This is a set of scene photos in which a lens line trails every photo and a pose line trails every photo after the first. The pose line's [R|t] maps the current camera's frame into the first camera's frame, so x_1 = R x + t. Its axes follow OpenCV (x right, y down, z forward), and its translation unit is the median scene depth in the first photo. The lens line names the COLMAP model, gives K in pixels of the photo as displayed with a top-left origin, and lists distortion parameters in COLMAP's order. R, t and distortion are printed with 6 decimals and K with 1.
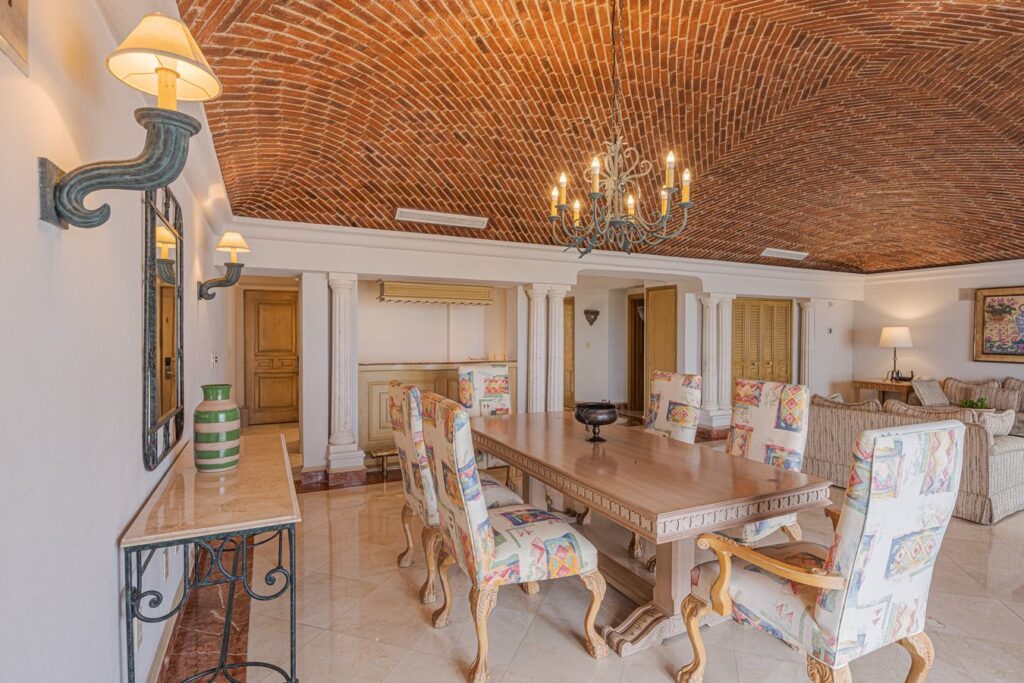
lens RADIAL K [[509.1, 0, 512.0], [0, 509.1, 341.5], [0, 0, 1]] dist [0.000868, -0.000403]
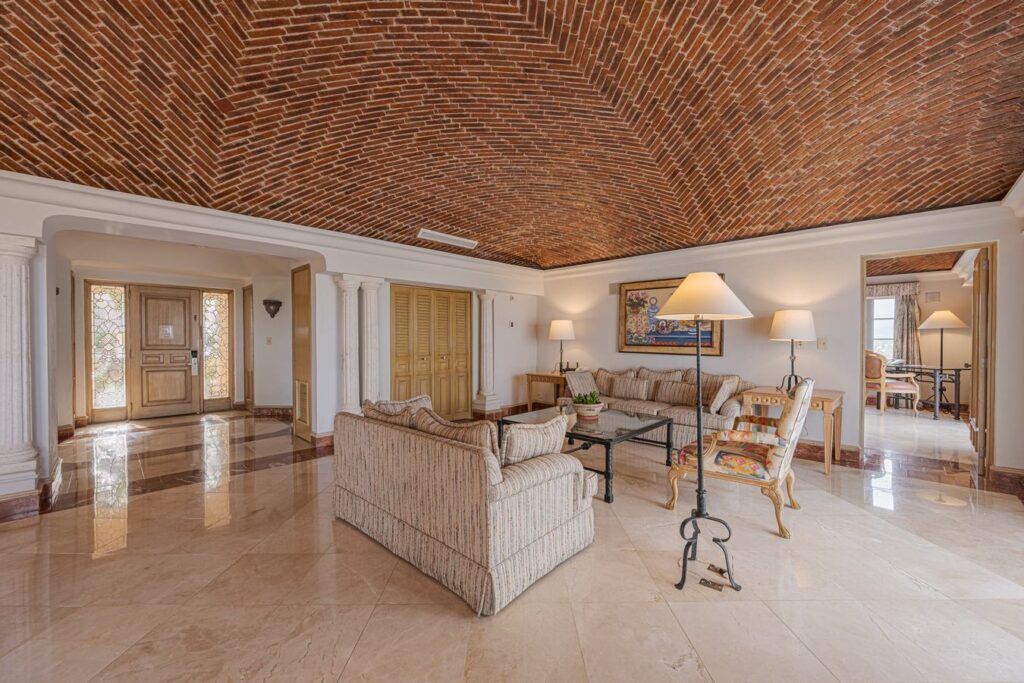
lens RADIAL K [[406.7, 0, 512.0], [0, 406.7, 341.5], [0, 0, 1]] dist [-0.001471, -0.000113]
pose [[0.944476, -0.003752, 0.328559, 0.407352], [0.005282, 0.999979, -0.003765, 0.017870], [-0.328538, 0.005292, 0.944476, 0.270208]]
